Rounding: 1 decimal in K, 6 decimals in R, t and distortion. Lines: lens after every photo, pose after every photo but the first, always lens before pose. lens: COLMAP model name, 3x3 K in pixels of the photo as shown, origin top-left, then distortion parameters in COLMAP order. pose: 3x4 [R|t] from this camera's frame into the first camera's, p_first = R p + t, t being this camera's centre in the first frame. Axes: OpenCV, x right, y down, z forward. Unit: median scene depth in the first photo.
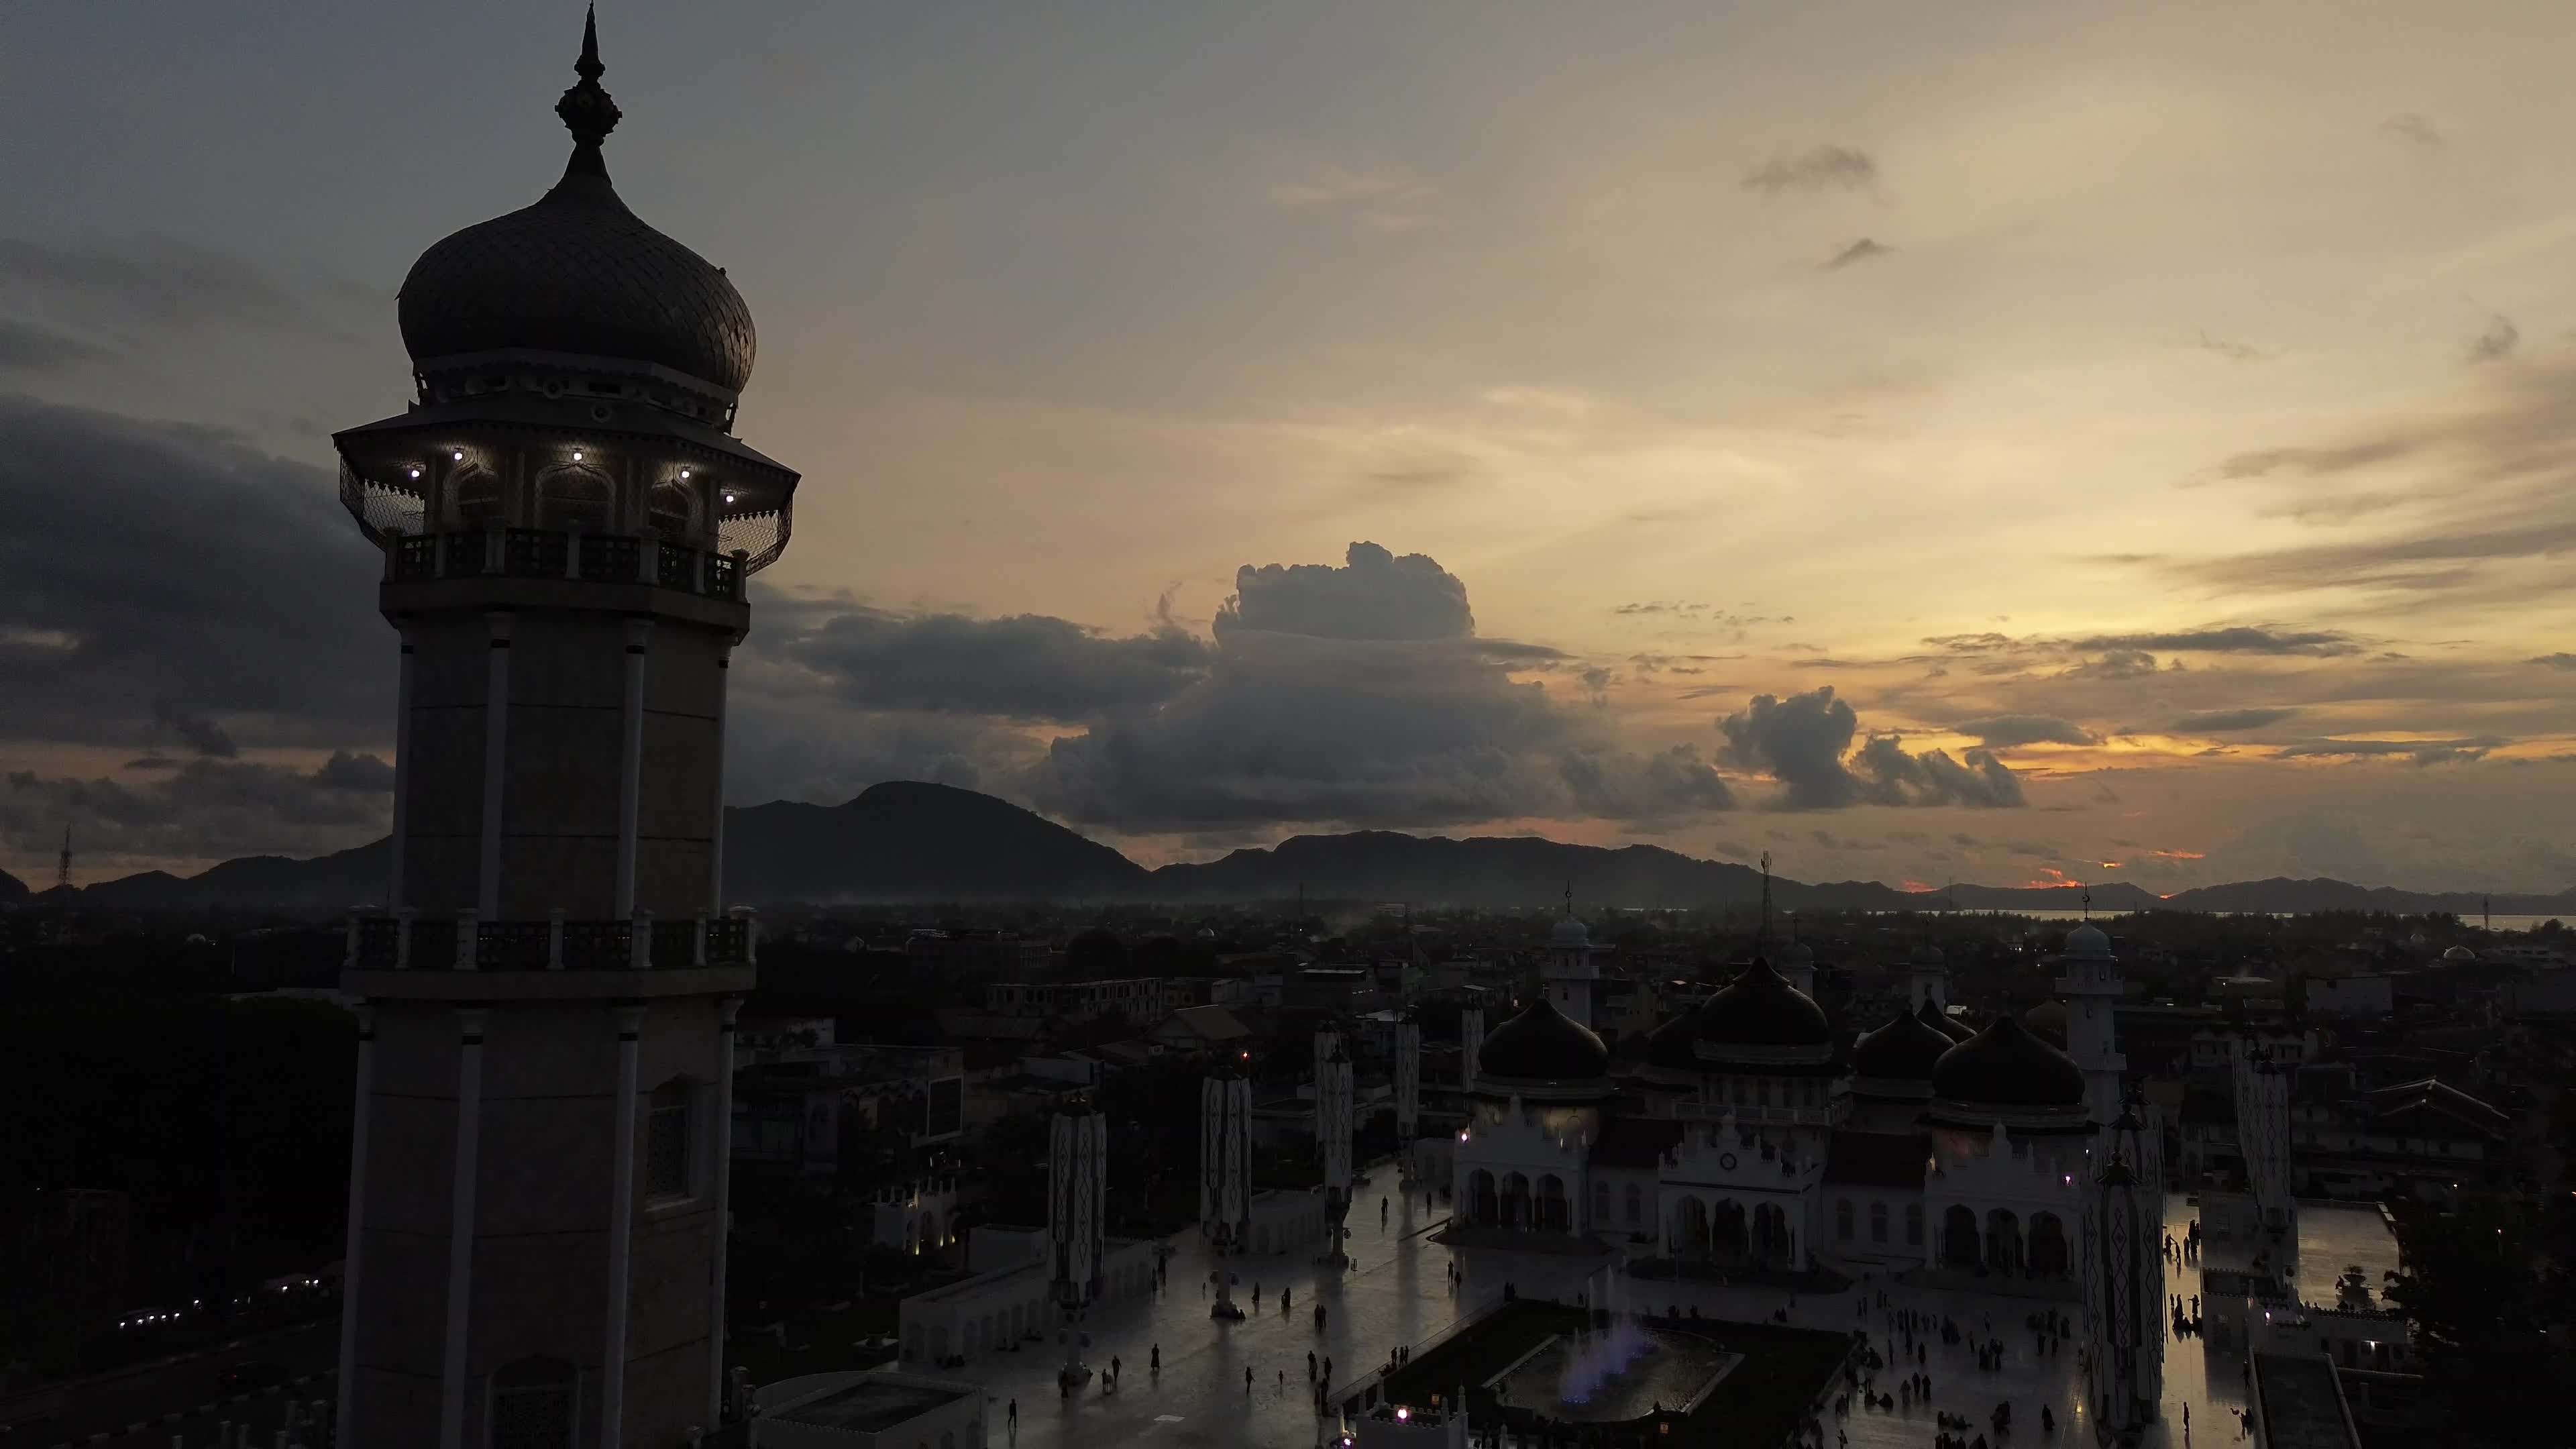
lens RADIAL K [[1895.8, 0, 1288.0], [0, 1895.8, 724.5], [0, 0, 1]] dist [0.080756, -0.088692]
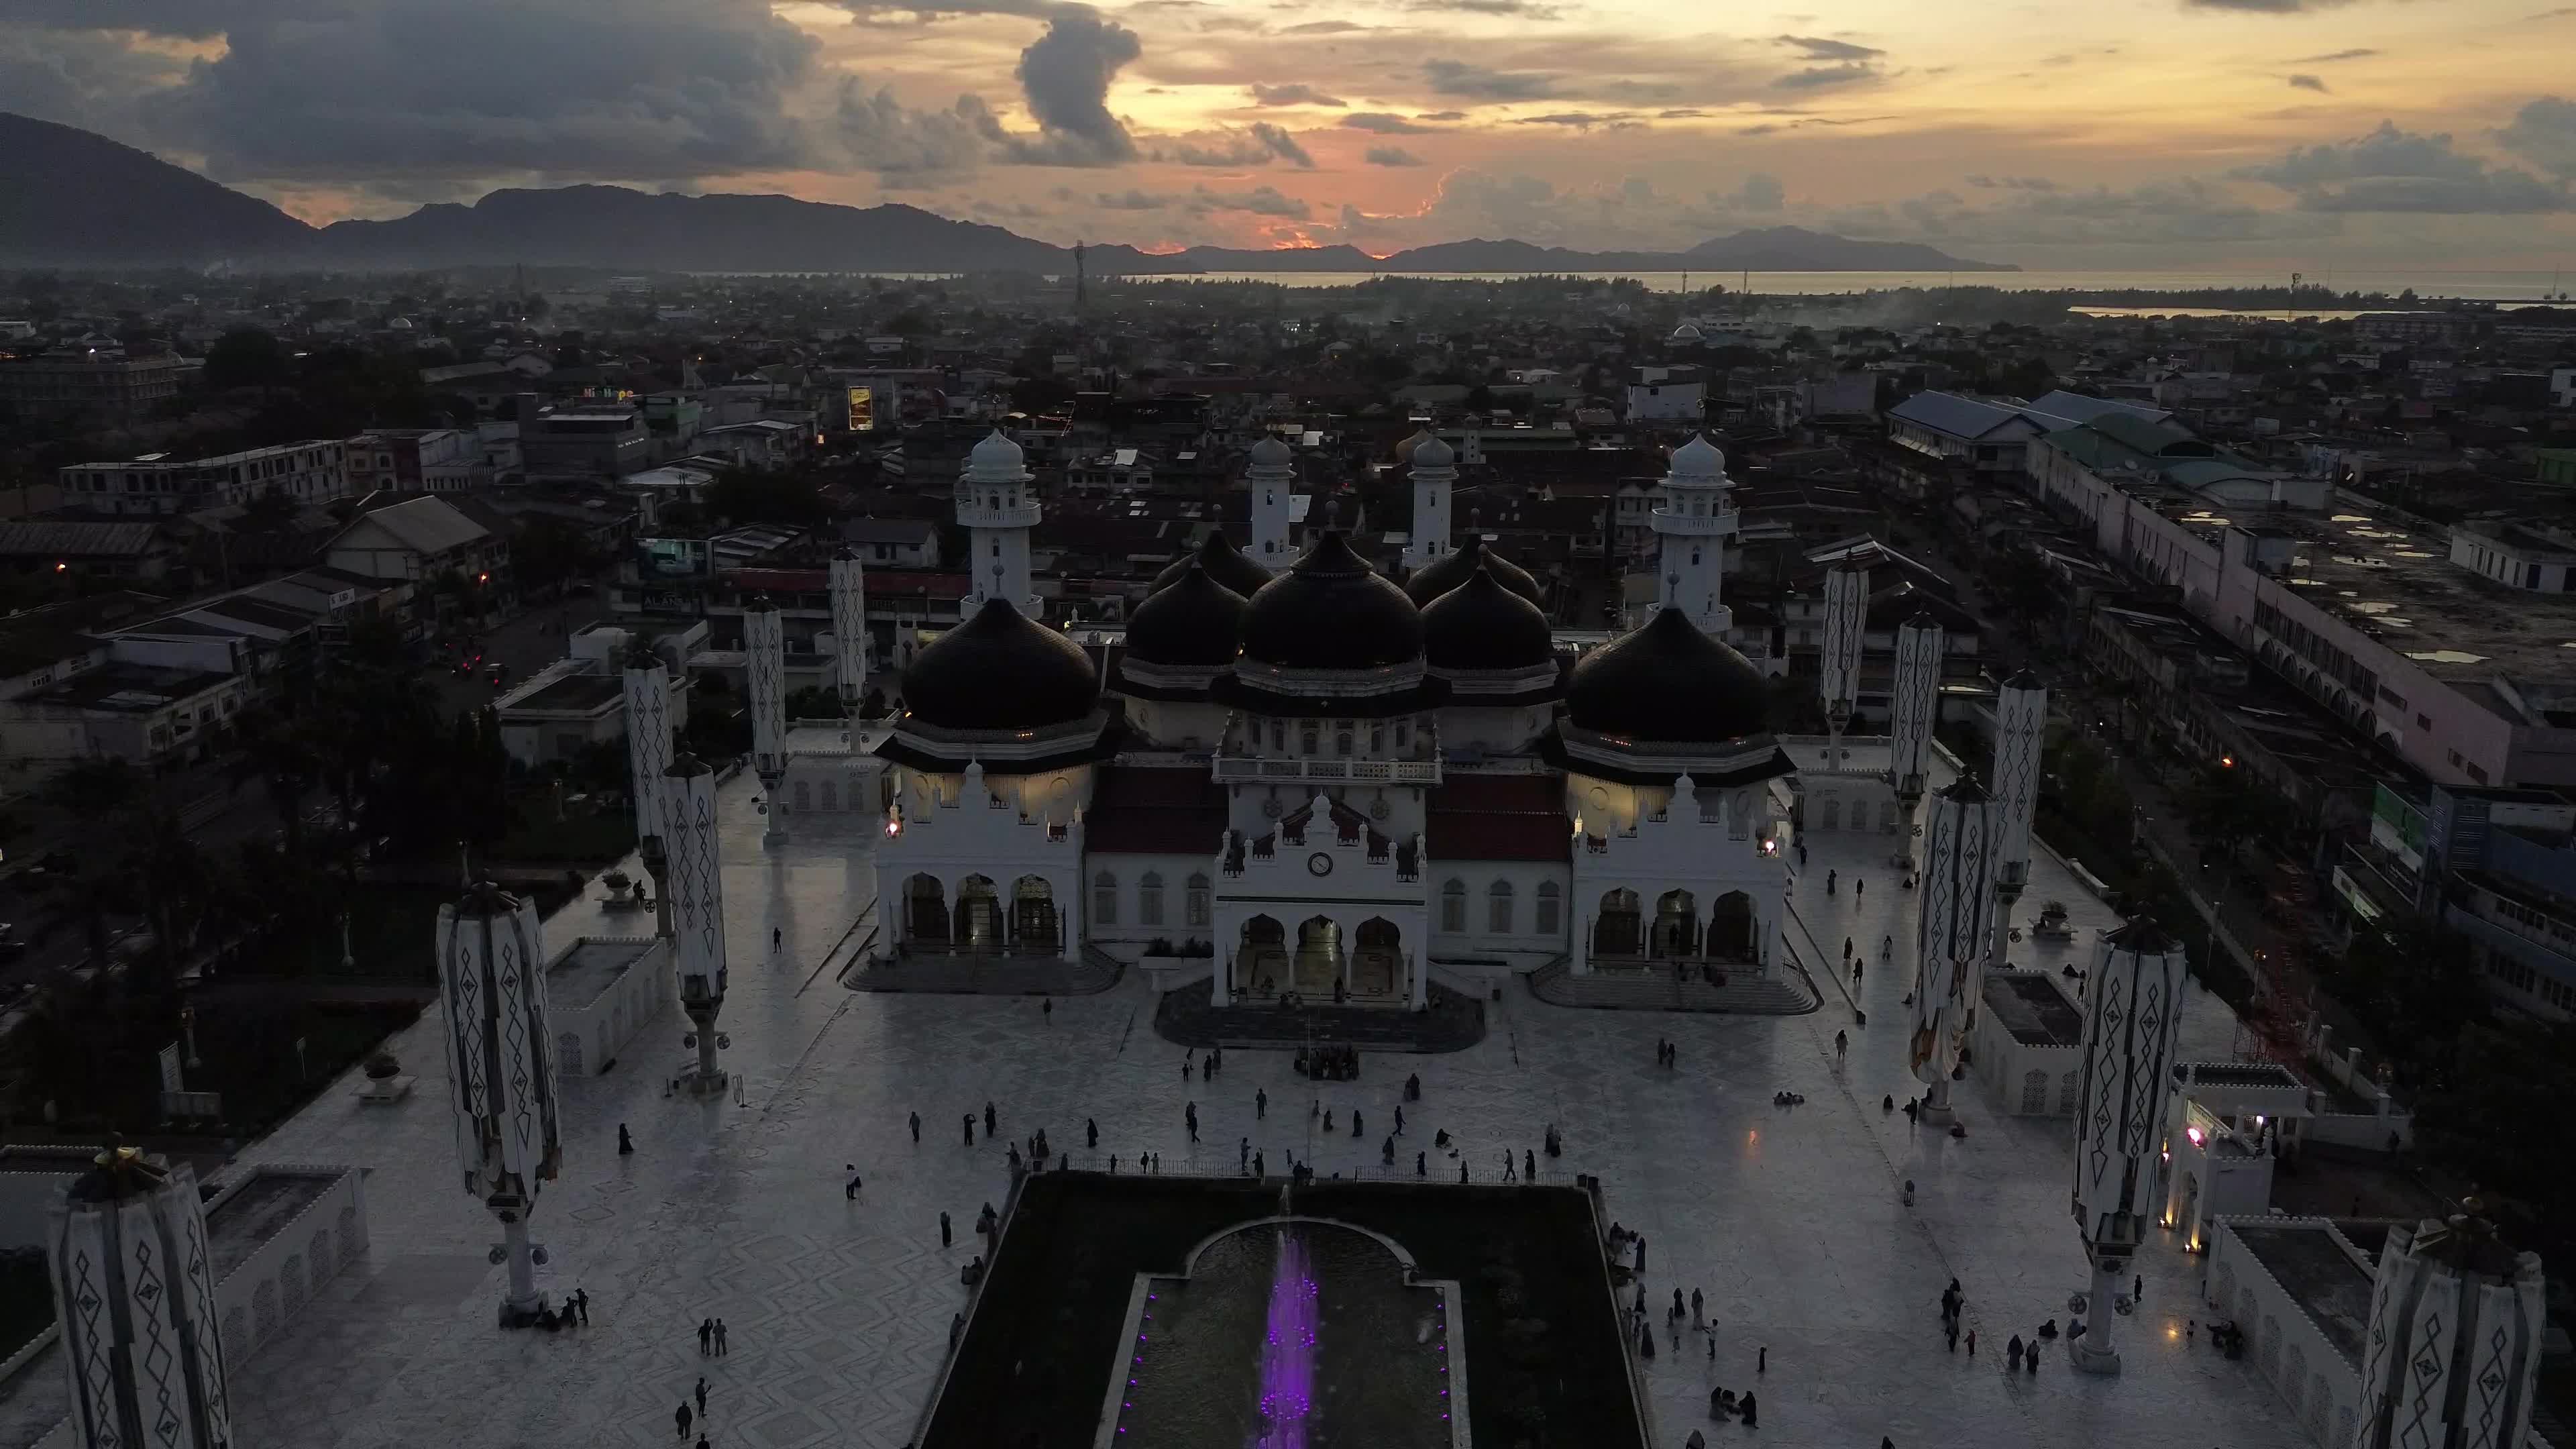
lens RADIAL K [[1898.7, 0, 1286.8], [0, 1898.7, 723.7], [0, 0, 1]] dist [0.073023, -0.068864]
pose [[0.928629, -0.089906, 0.359951, -0.011152], [-0.031061, 0.947948, 0.316906, -0.022613], [-0.369706, -0.305469, 0.877500, 0.390855]]
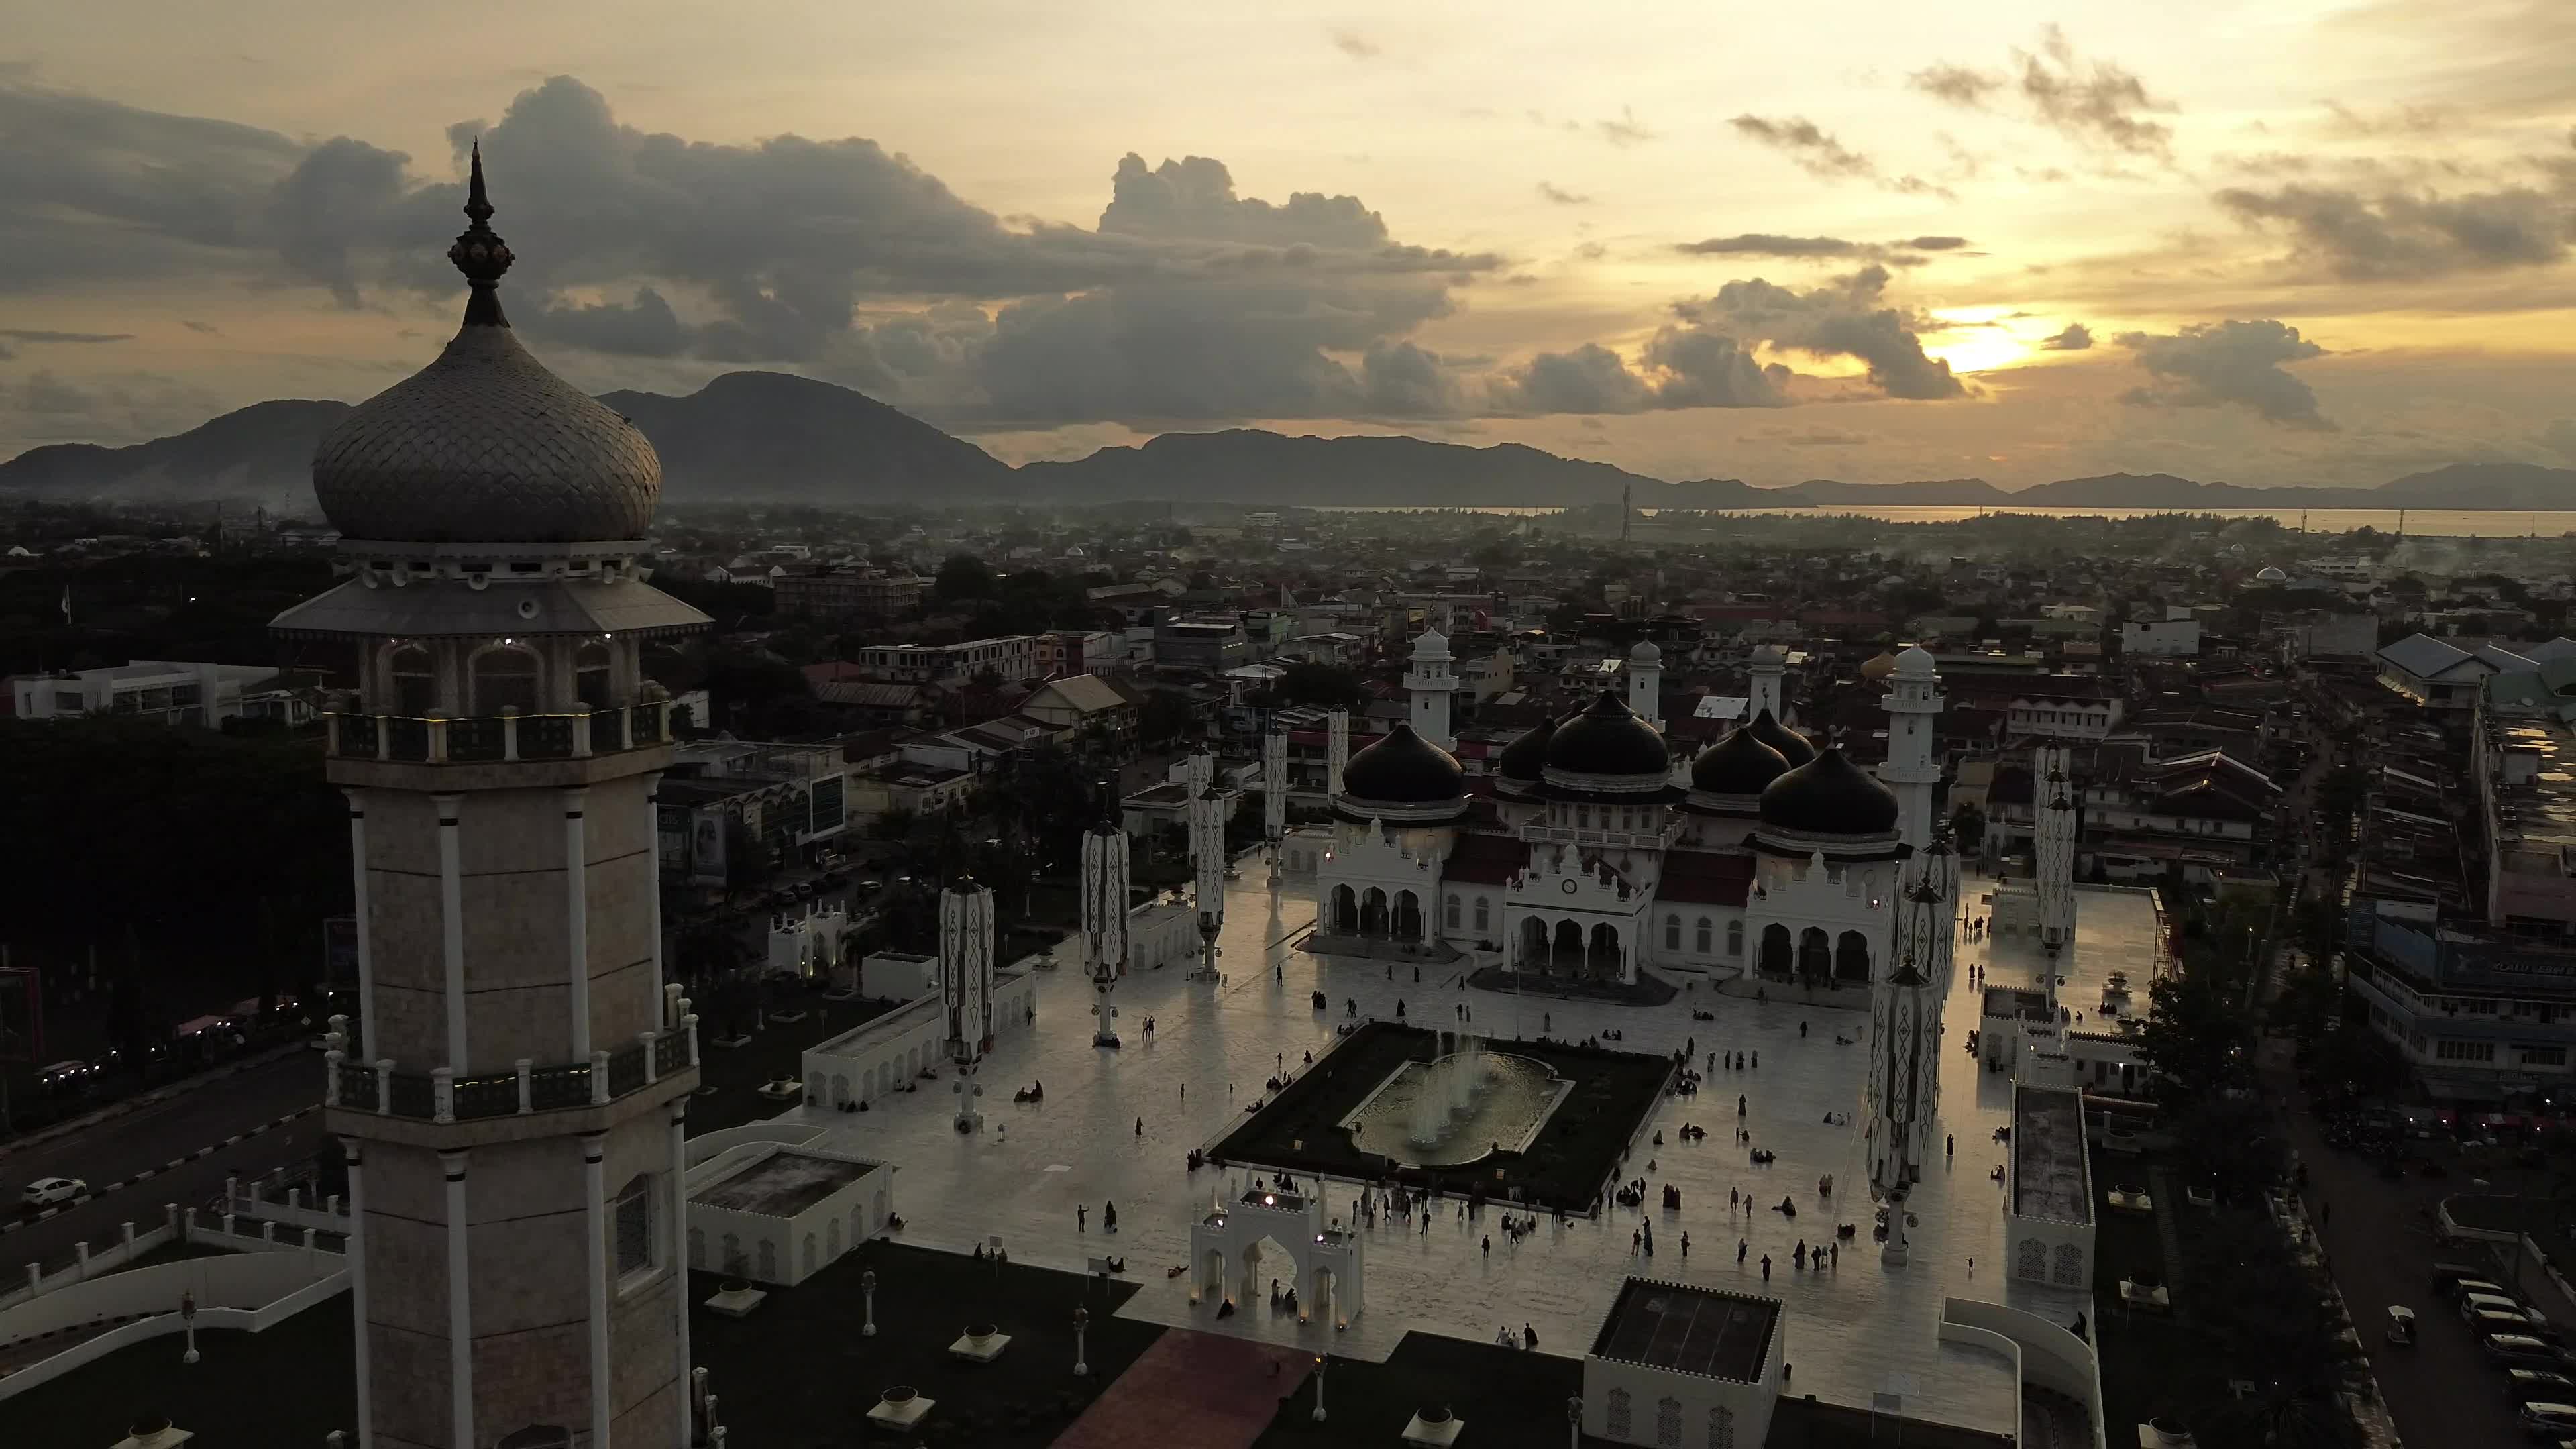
lens RADIAL K [[1897.2, 0, 1288.0], [0, 1897.2, 724.5], [0, 0, 1]] dist [0.079451, -0.085734]
pose [[0.997617, -0.005137, 0.068800, -0.002513], [-0.009413, 0.977764, 0.209498, -0.075597], [-0.068346, -0.209646, 0.975386, -0.018872]]
